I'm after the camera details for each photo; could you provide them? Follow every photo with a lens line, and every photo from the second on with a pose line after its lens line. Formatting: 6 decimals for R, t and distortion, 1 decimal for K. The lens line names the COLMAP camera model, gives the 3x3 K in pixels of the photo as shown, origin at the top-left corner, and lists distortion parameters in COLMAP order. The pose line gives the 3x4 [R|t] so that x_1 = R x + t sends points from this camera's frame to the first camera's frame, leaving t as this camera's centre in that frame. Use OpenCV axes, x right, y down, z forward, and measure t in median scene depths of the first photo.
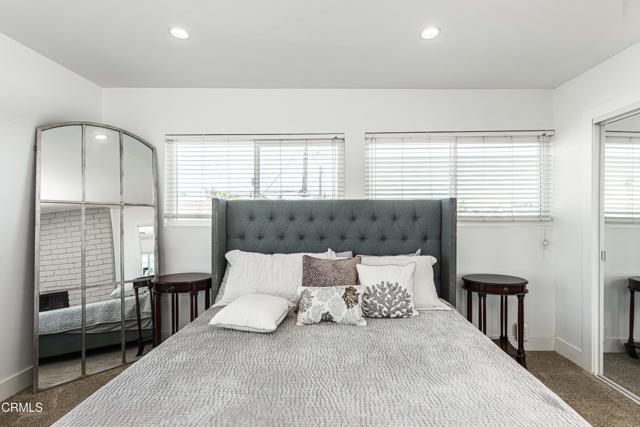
lens RADIAL K [[296.2, 0, 330.2], [0, 296.2, 219.2], [0, 0, 1]] dist [0.002551, -0.000387]
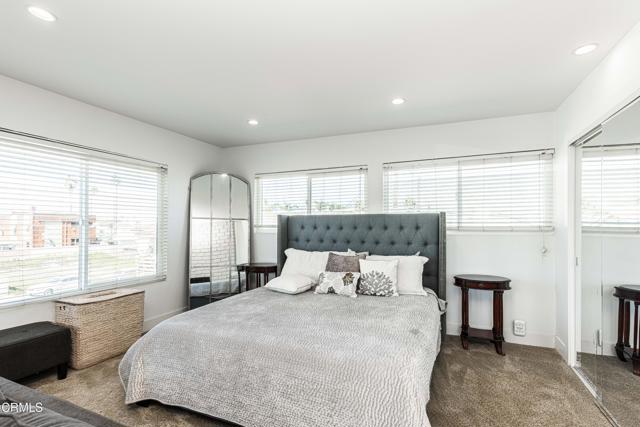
lens RADIAL K [[296.2, 0, 322.9], [0, 296.2, 225.8], [0, 0, 1]] dist [0.002551, -0.000387]
pose [[0.933553, 0.000181, -0.358440, 0.364656], [-0.006053, 0.999865, -0.015262, 0.009984], [0.358389, 0.016418, 0.933428, -0.349875]]
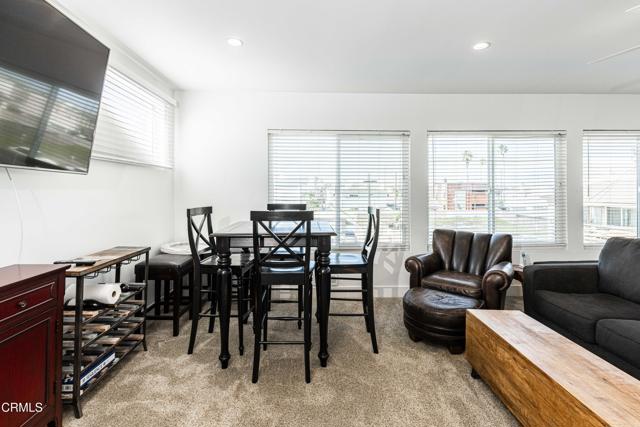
lens RADIAL K [[296.2, 0, 312.6], [0, 296.2, 189.5], [0, 0, 1]] dist [0.002551, -0.000387]
pose [[0.049929, -0.012626, -0.998673, 0.468876], [-0.013597, 0.999819, -0.013320, 0.024082], [0.998660, 0.014244, 0.049748, -1.276326]]
